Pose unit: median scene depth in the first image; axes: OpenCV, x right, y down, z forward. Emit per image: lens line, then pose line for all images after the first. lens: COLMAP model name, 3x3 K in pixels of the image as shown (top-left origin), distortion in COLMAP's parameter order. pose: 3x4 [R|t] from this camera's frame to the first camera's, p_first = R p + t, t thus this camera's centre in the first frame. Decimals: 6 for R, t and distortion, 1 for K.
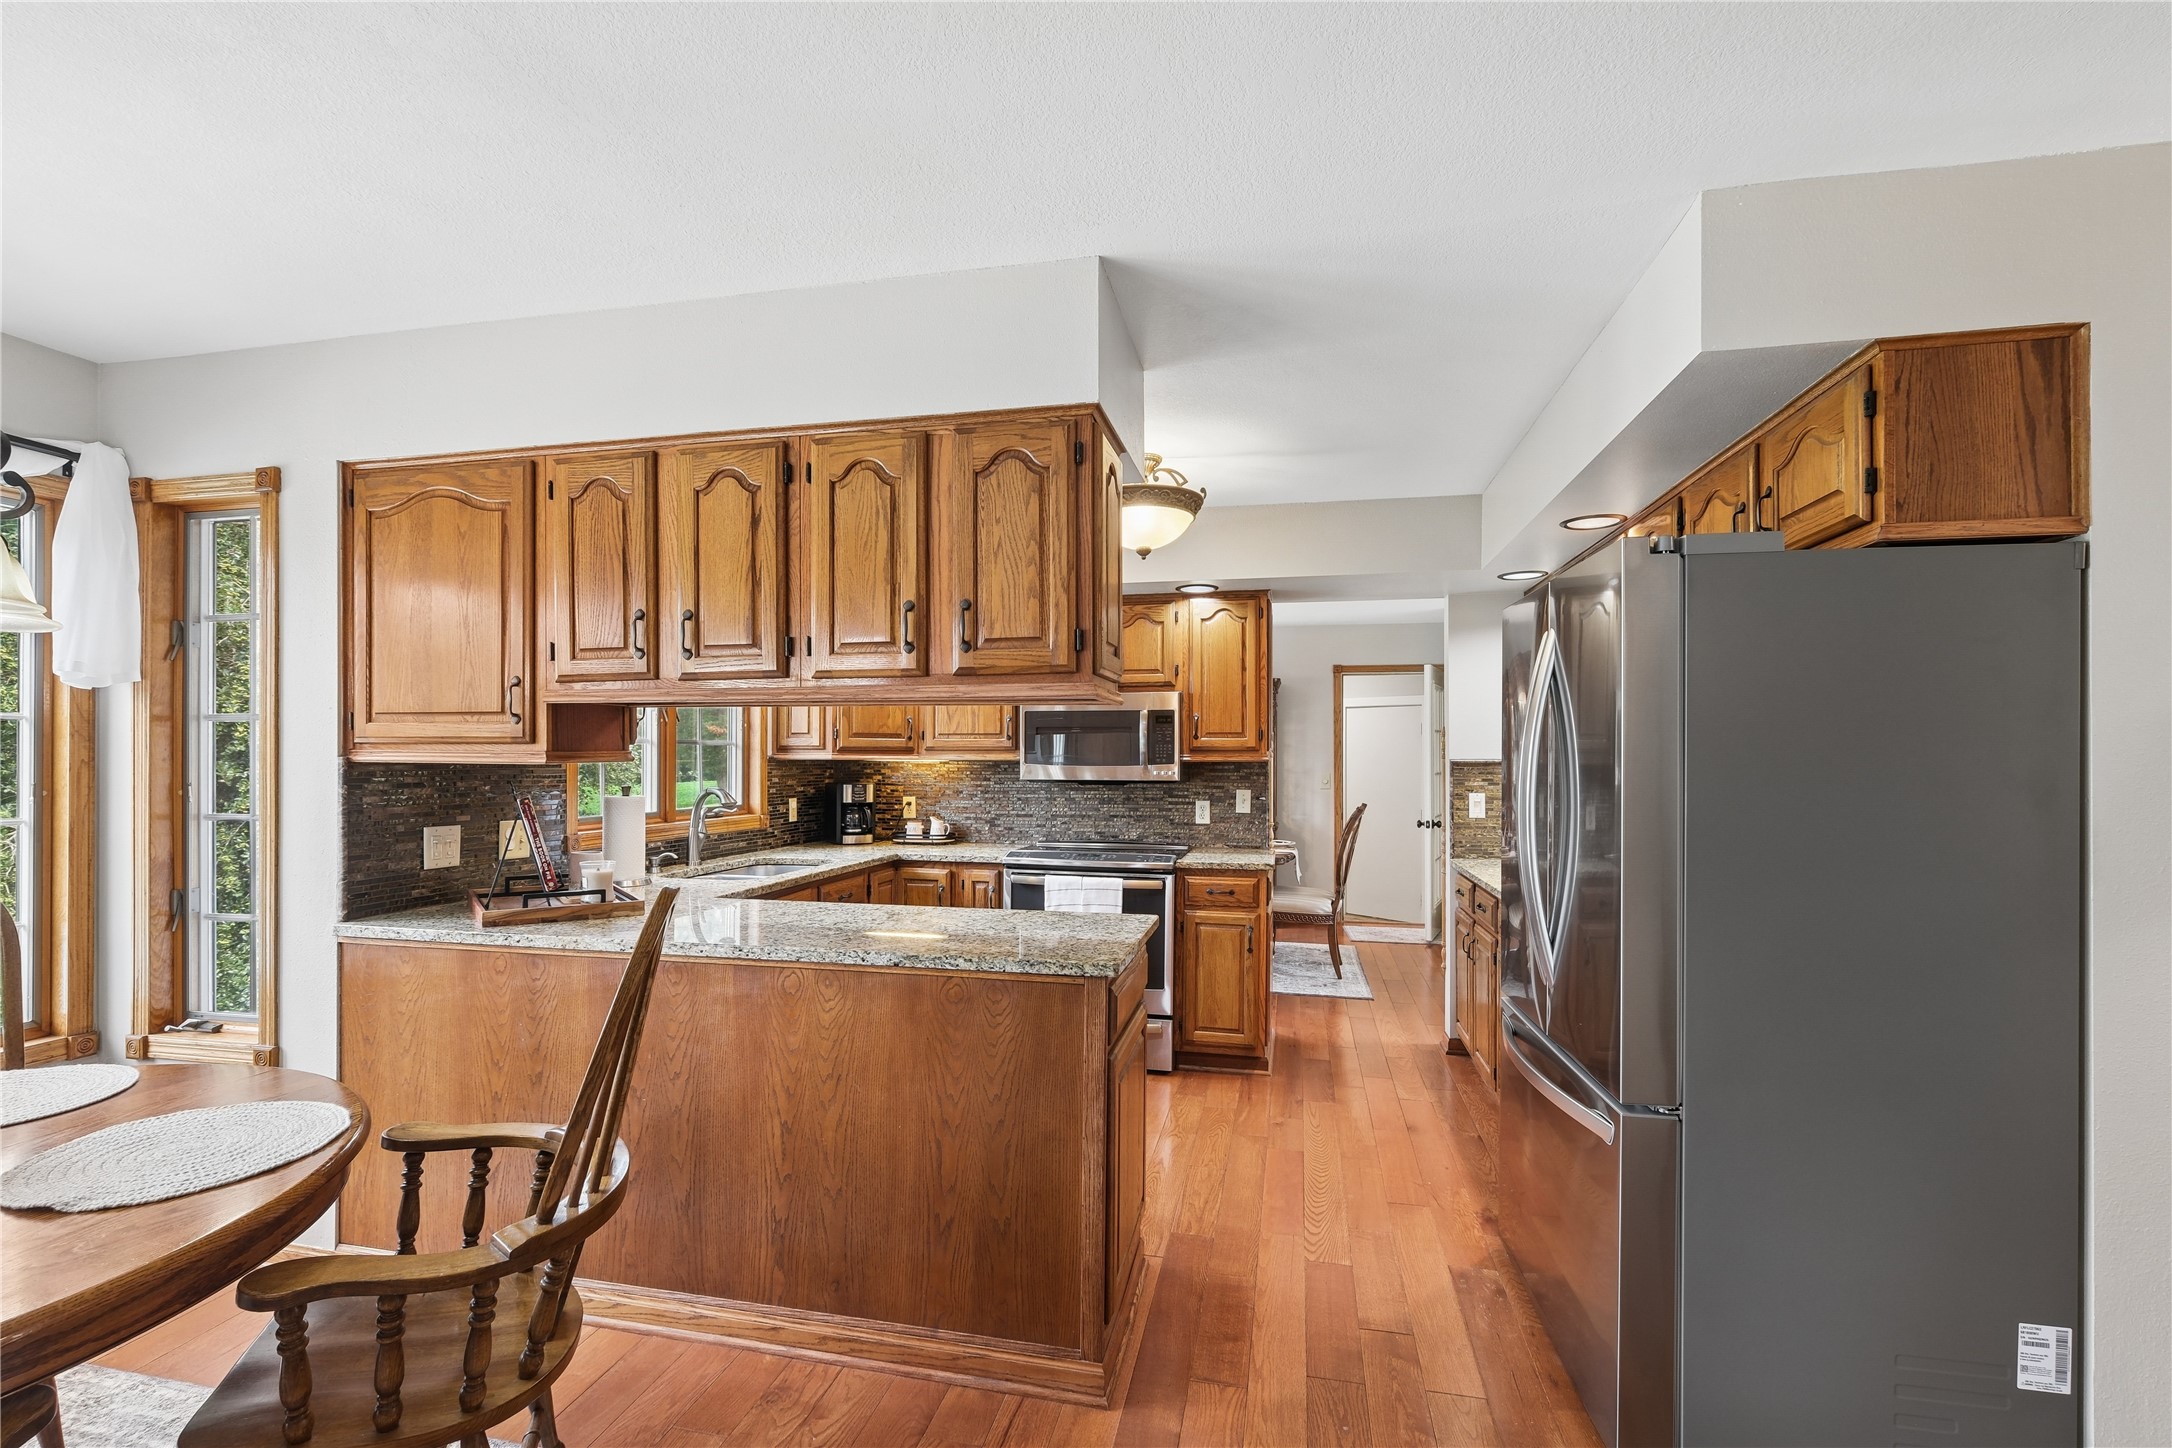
lens RADIAL K [[974.6, 0, 1079.5], [0, 974.6, 754.4], [0, 0, 1]] dist [-0.000517, -0.000315]
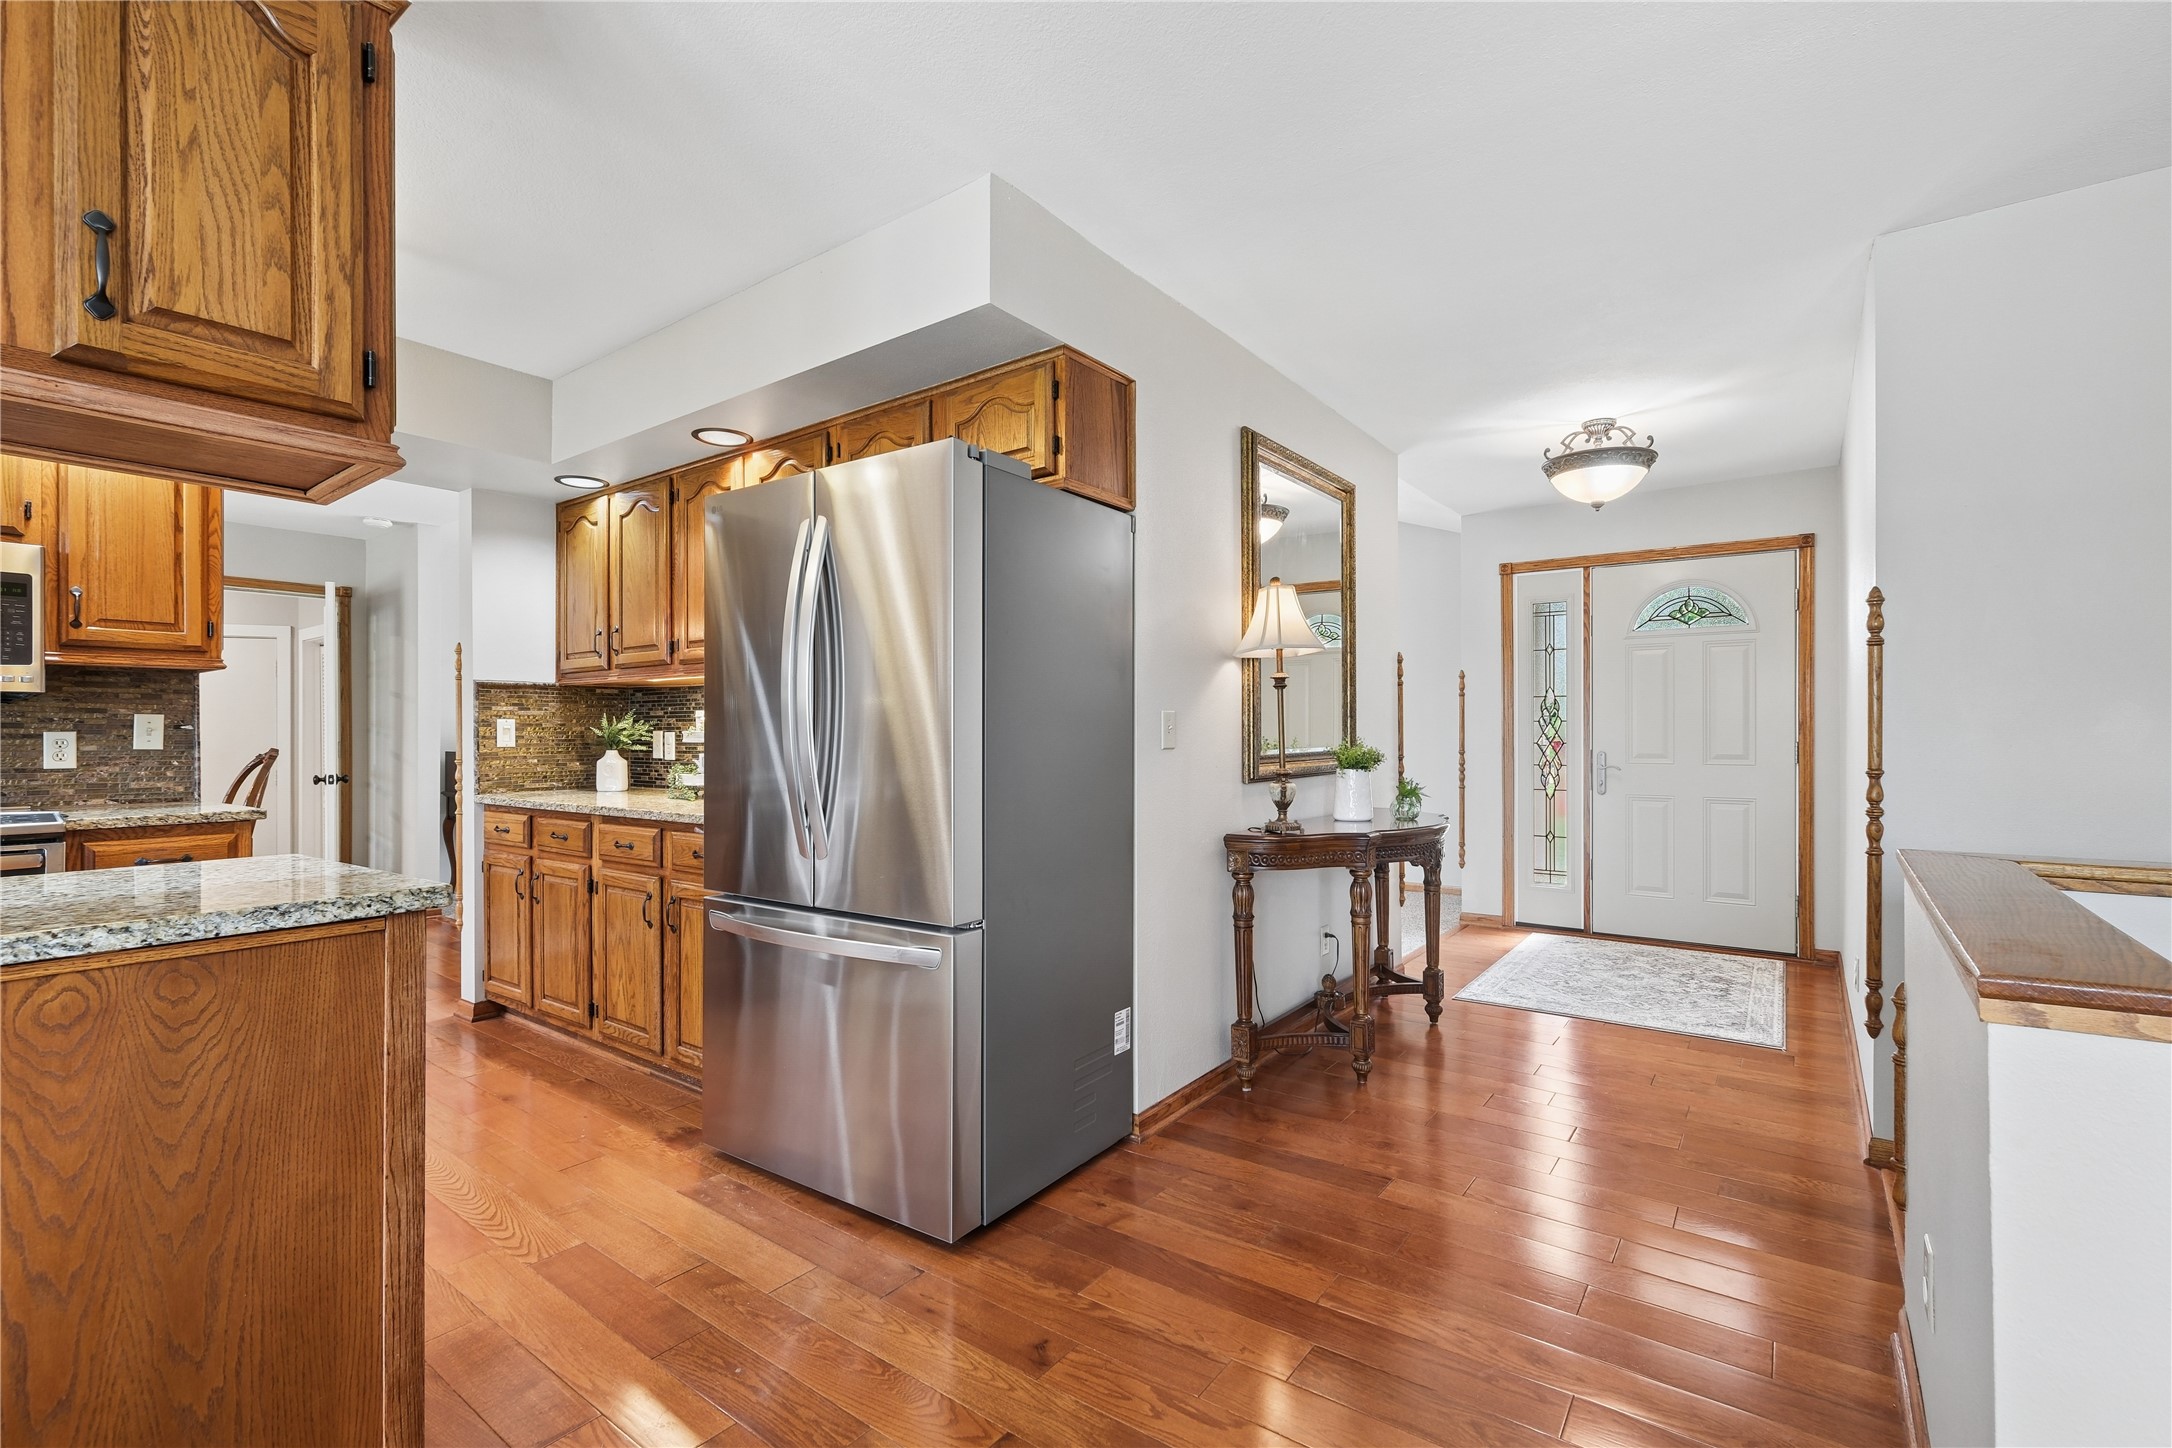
lens RADIAL K [[955.7, 0, 1083.4], [0, 955.7, 732.7], [0, 0, 1]] dist [-0.001783, -0.000046]
pose [[0.413514, -0.003566, 0.910491, -0.355114], [0.002834, 0.999993, 0.002630, 0.108484], [-0.910494, 0.001493, 0.413521, 0.338106]]
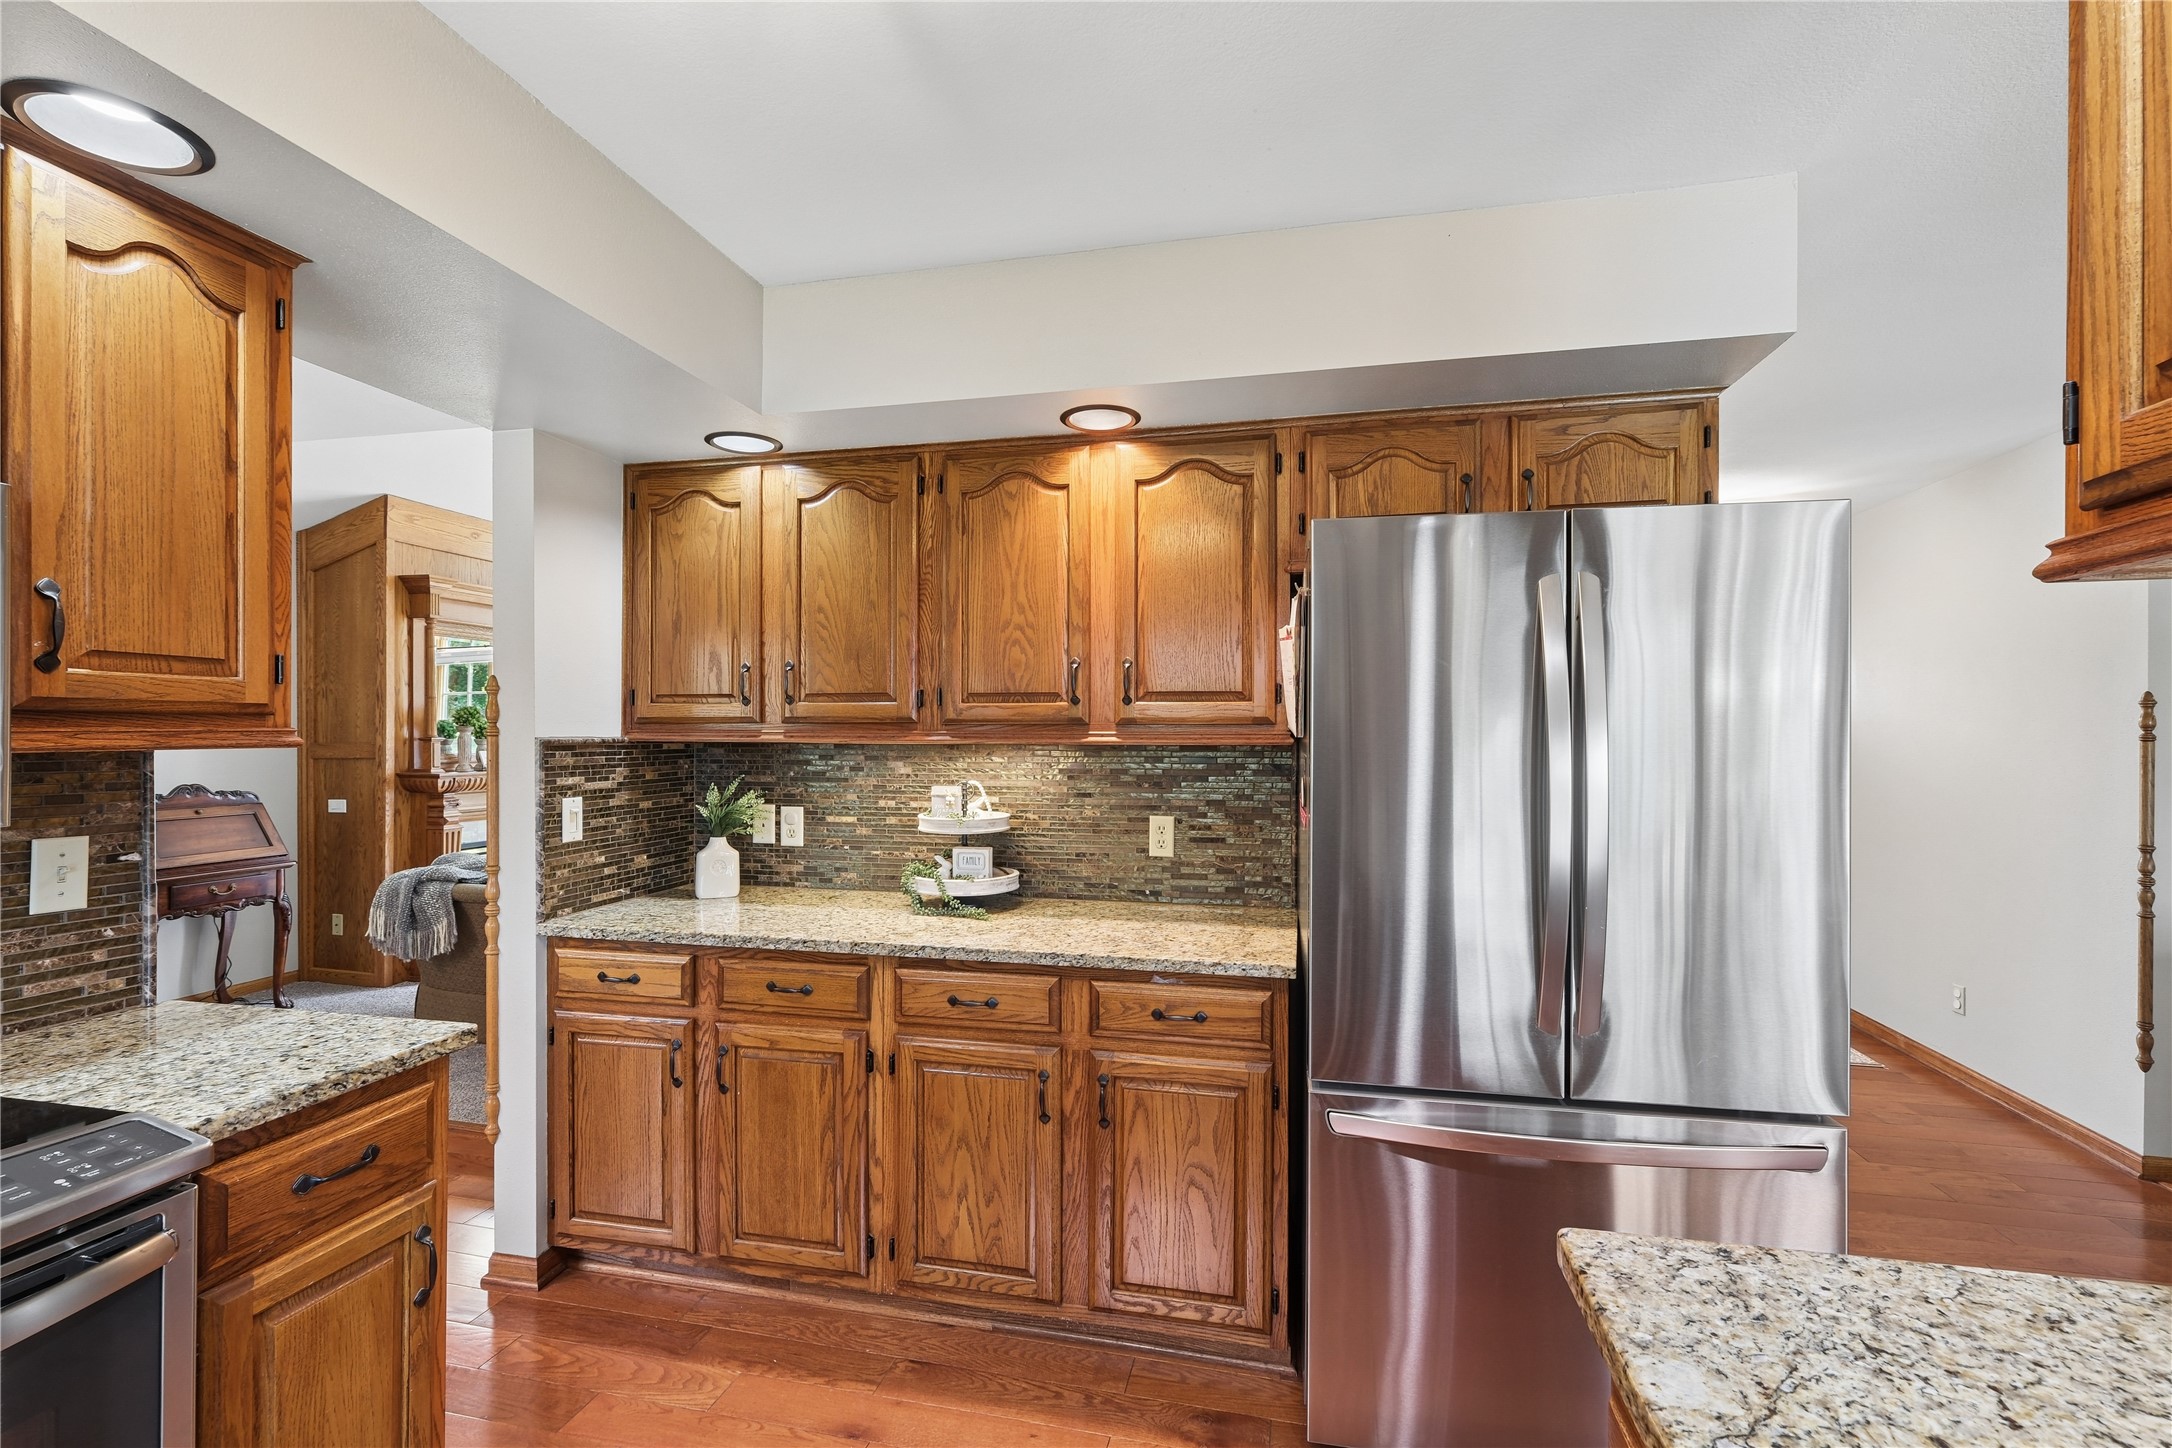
lens RADIAL K [[965.5, 0, 1084.4], [0, 965.5, 734.7], [0, 0, 1]] dist [-0.001593, 0.000015]
pose [[0.012632, -0.003496, 0.999914, -0.312629], [-0.004814, 0.999982, 0.003557, -0.000068], [-0.999909, -0.004858, 0.012615, 1.473196]]
